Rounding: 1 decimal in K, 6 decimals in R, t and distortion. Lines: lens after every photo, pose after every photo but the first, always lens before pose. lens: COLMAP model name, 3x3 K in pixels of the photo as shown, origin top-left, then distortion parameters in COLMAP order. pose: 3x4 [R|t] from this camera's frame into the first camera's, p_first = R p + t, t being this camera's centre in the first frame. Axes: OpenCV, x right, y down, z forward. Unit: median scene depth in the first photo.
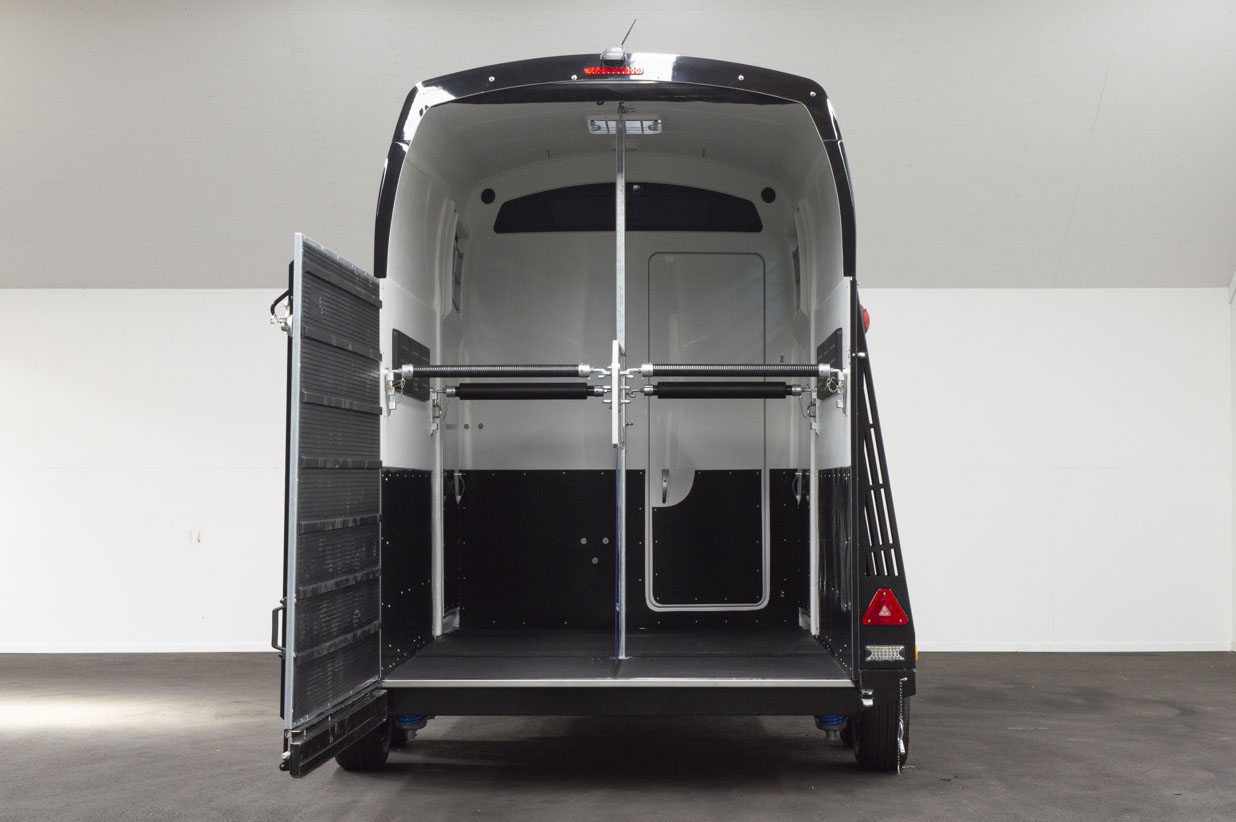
lens RADIAL K [[2448.5, 0, 634.4], [0, 2448.5, 417.6], [0, 0, 1]] dist [0.016821, 1.483368]
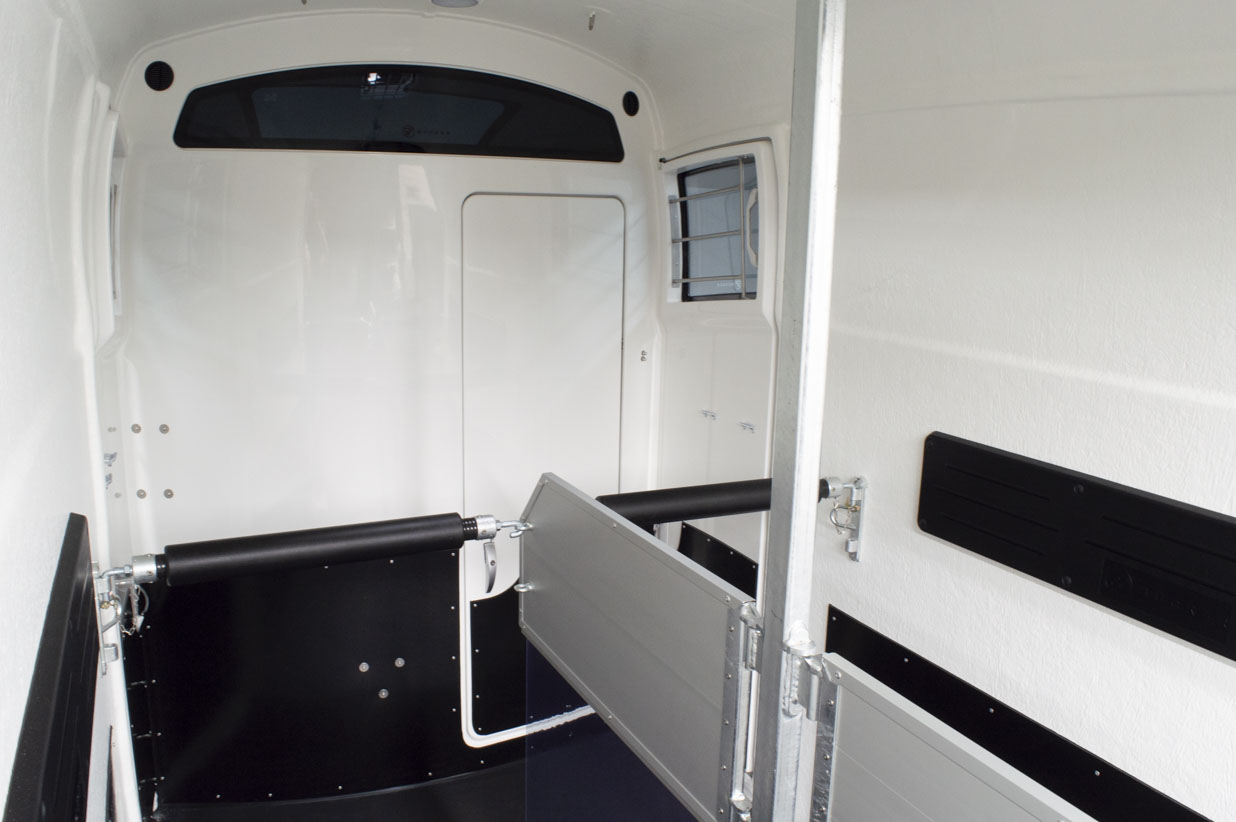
lens RADIAL K [[1007.9, 0, 618.0], [0, 1007.9, 411.0], [0, 0, 1]] dist [-0.090288, 0.000538]
pose [[0.899729, -0.064464, 0.431661, -0.075704], [-0.032103, 0.976578, 0.212754, -0.076893], [-0.435266, -0.205279, 0.876587, 0.857506]]
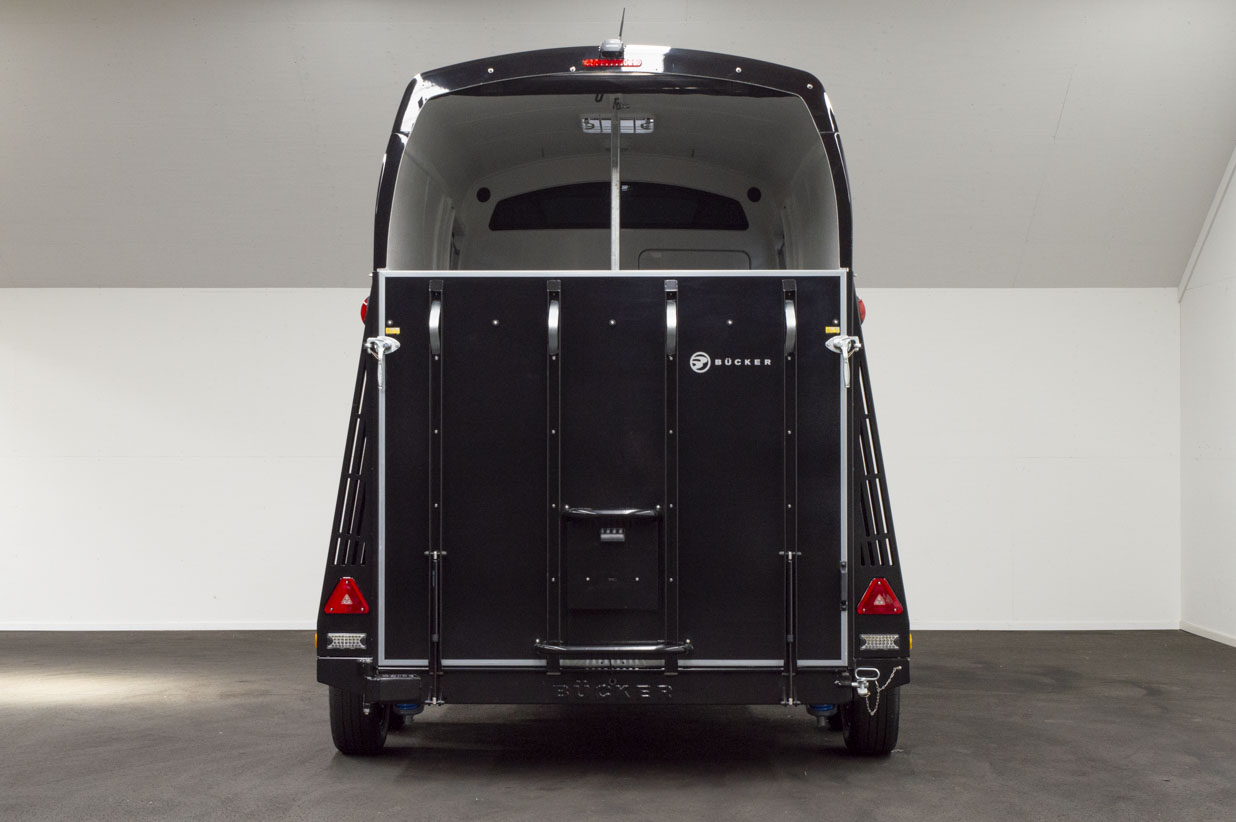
lens RADIAL K [[2142.9, 0, 618.0], [0, 2142.9, 411.0], [0, 0, 1]] dist [0.040153, 0.033476]
pose [[0.999973, 0.001895, 0.007152, -0.010451], [-0.001893, 0.999998, -0.000402, 0.001488], [-0.007152, 0.000388, 0.999974, 0.104650]]
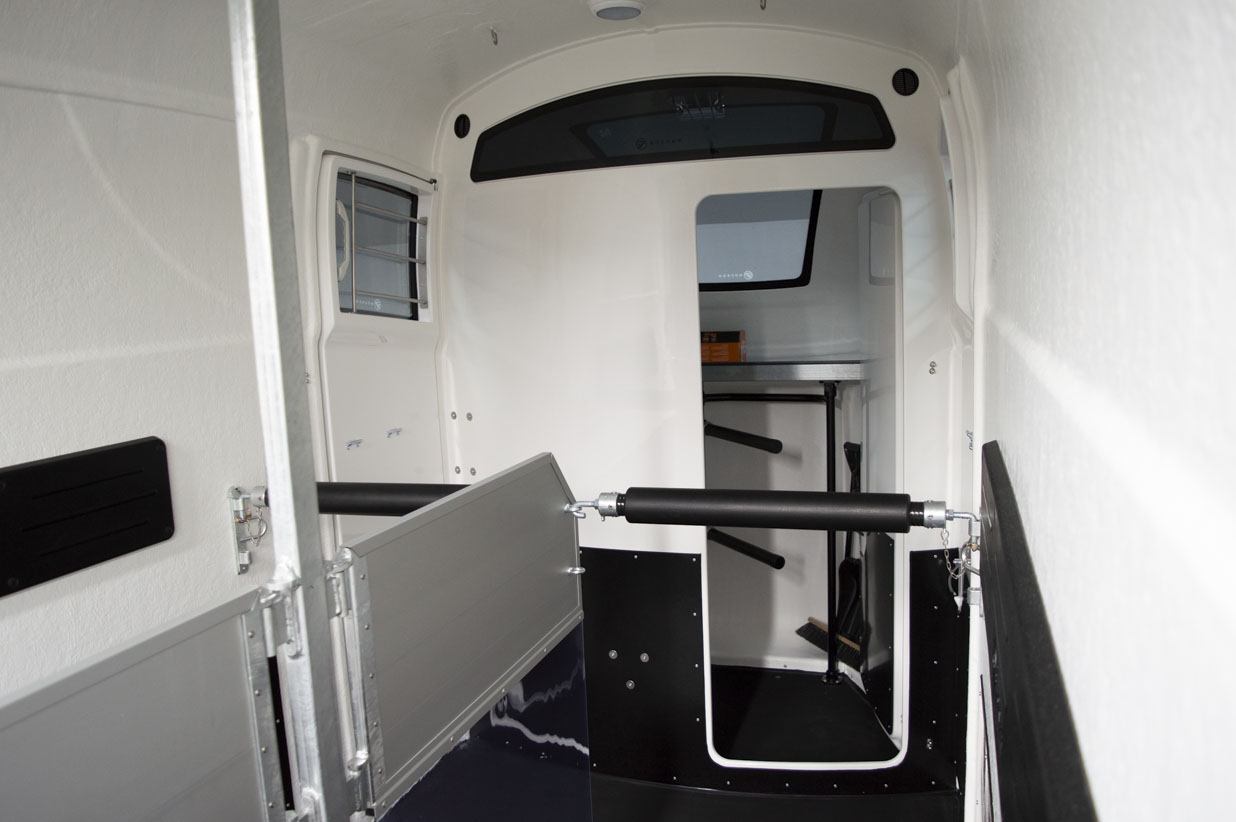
lens RADIAL K [[996.5, 0, 618.0], [0, 996.5, 411.0], [0, 0, 1]] dist [-0.073277, 0.000702]
pose [[0.953418, -0.002893, -0.301637, 0.067956], [0.051505, 0.986831, 0.153334, -0.060900], [0.297221, -0.161727, 0.941012, 0.854258]]
